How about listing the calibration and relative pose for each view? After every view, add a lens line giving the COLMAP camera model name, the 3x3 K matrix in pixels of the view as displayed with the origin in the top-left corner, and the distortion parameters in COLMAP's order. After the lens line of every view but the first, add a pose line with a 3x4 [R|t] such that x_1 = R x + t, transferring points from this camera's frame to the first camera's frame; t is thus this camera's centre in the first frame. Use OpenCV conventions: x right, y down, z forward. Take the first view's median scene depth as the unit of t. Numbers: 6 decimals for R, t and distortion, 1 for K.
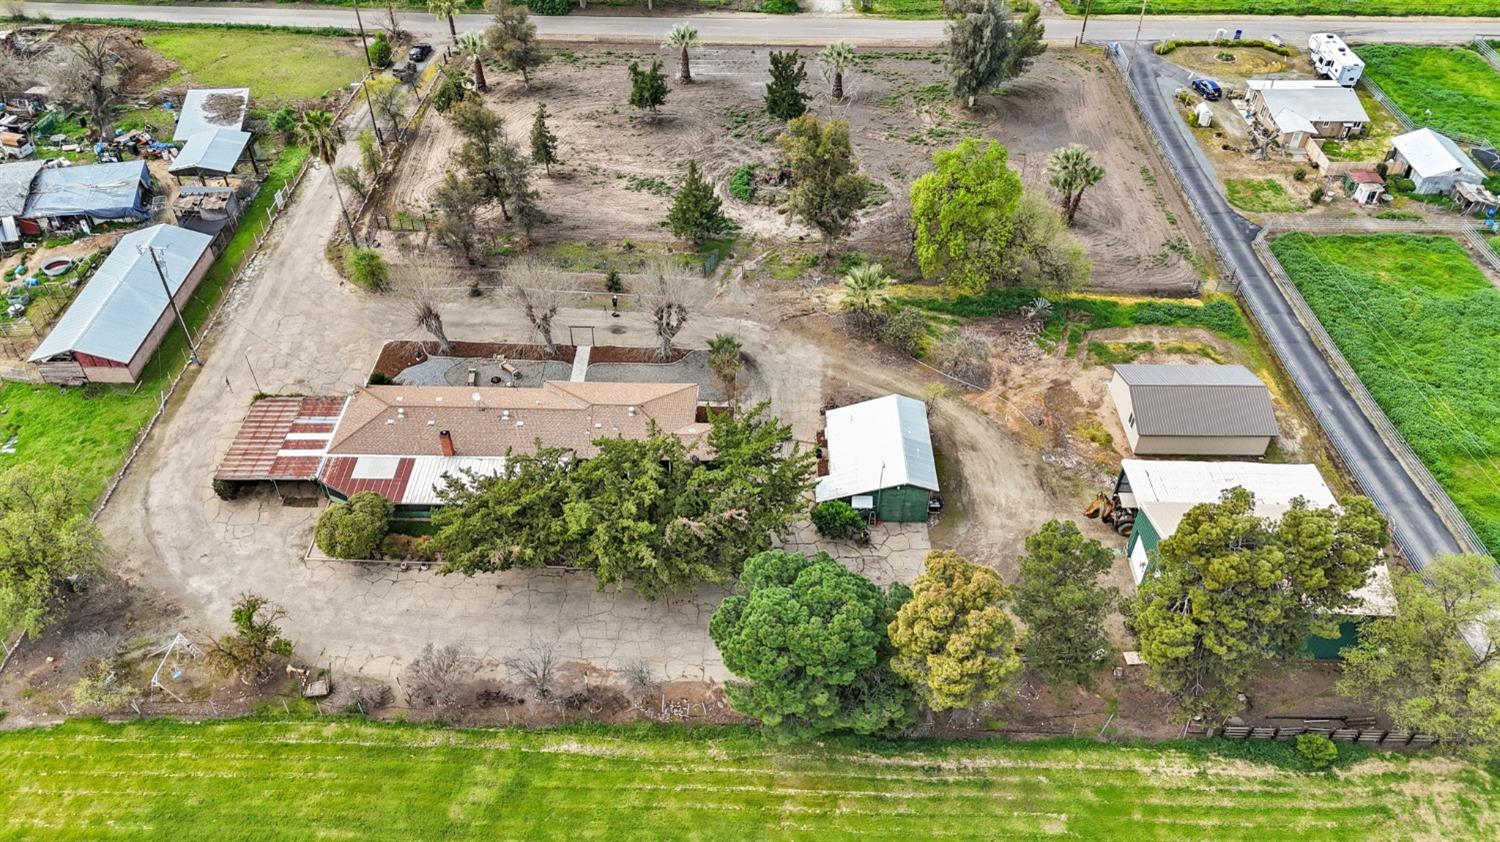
lens RADIAL K [[1094.8, 0, 750.0], [0, 1094.8, 421.0], [0, 0, 1]] dist [0.071579, -0.059089]
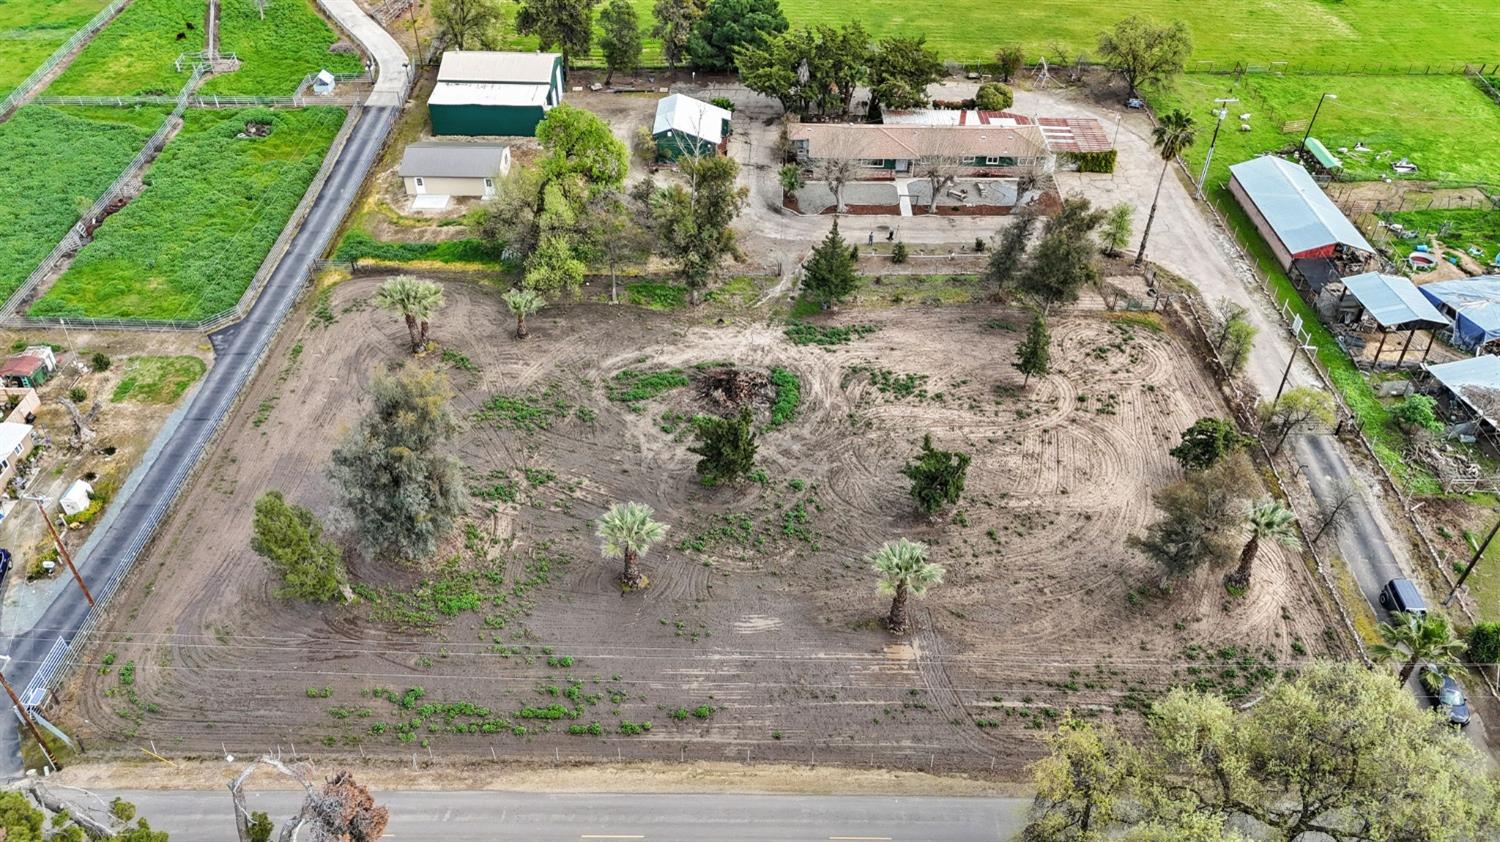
lens RADIAL K [[1094.8, 0, 750.0], [0, 1094.8, 421.0], [0, 0, 1]] dist [0.071579, -0.059089]
pose [[-0.999921, -0.011655, -0.004636, 0.028935], [-0.006350, 0.151563, 0.988427, -1.295314], [-0.010818, 0.988379, -0.151625, 1.466242]]
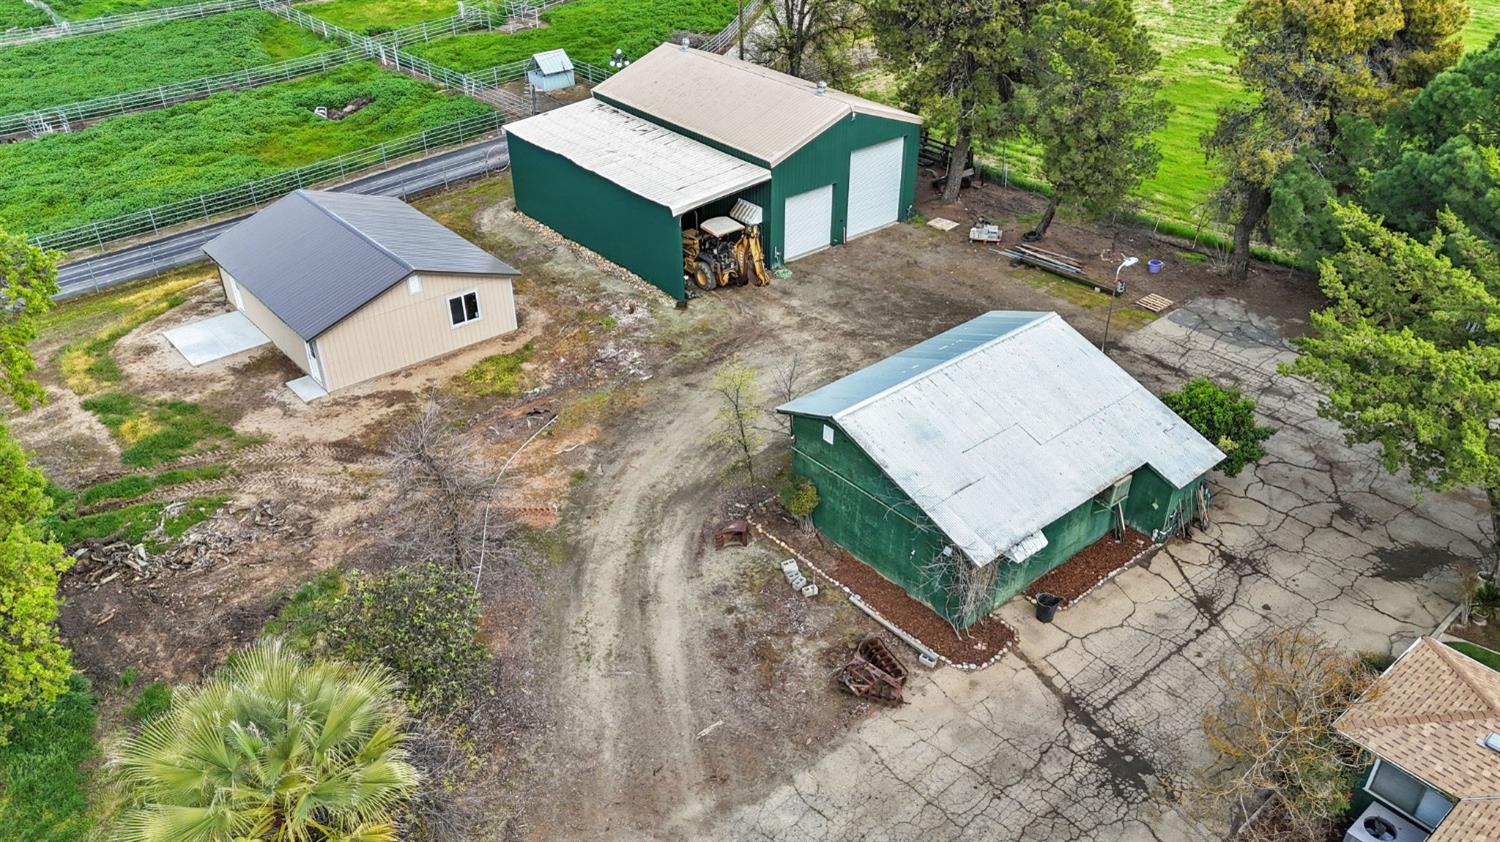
lens RADIAL K [[1094.8, 0, 750.0], [0, 1094.8, 421.0], [0, 0, 1]] dist [0.071579, -0.059089]
pose [[-0.665375, -0.408267, 0.624975, -0.060959], [0.494105, 0.386708, 0.778664, -0.279206], [-0.559586, 0.826906, -0.055579, 0.941118]]
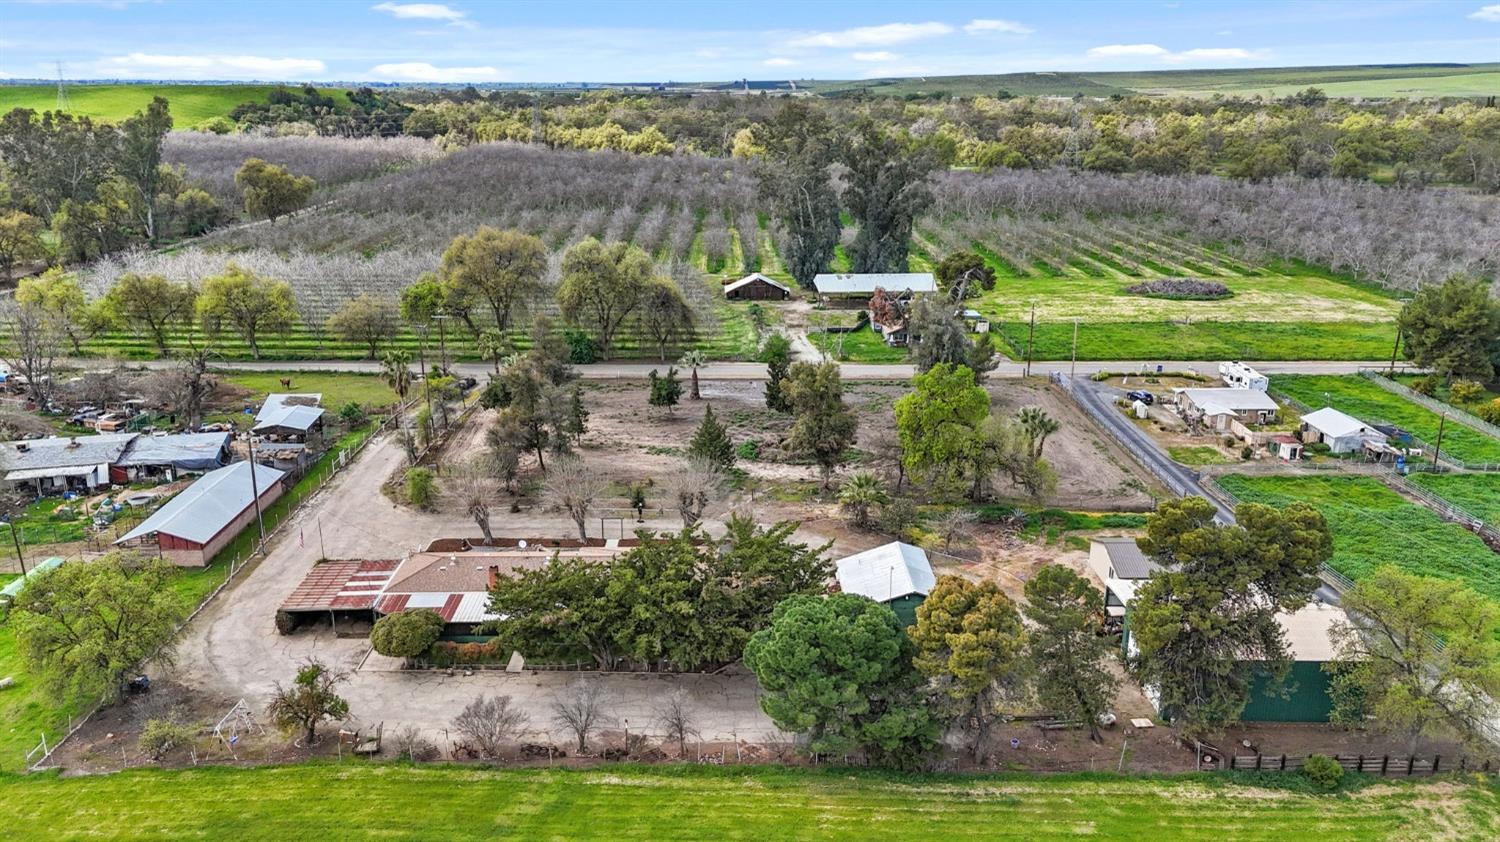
lens RADIAL K [[1094.8, 0, 750.0], [0, 1094.8, 421.0], [0, 0, 1]] dist [0.071579, -0.059089]
pose [[0.999731, -0.011104, 0.020380, -0.035290], [0.018652, 0.906939, -0.420849, 0.302150], [-0.013810, 0.421116, 0.906902, -0.060085]]
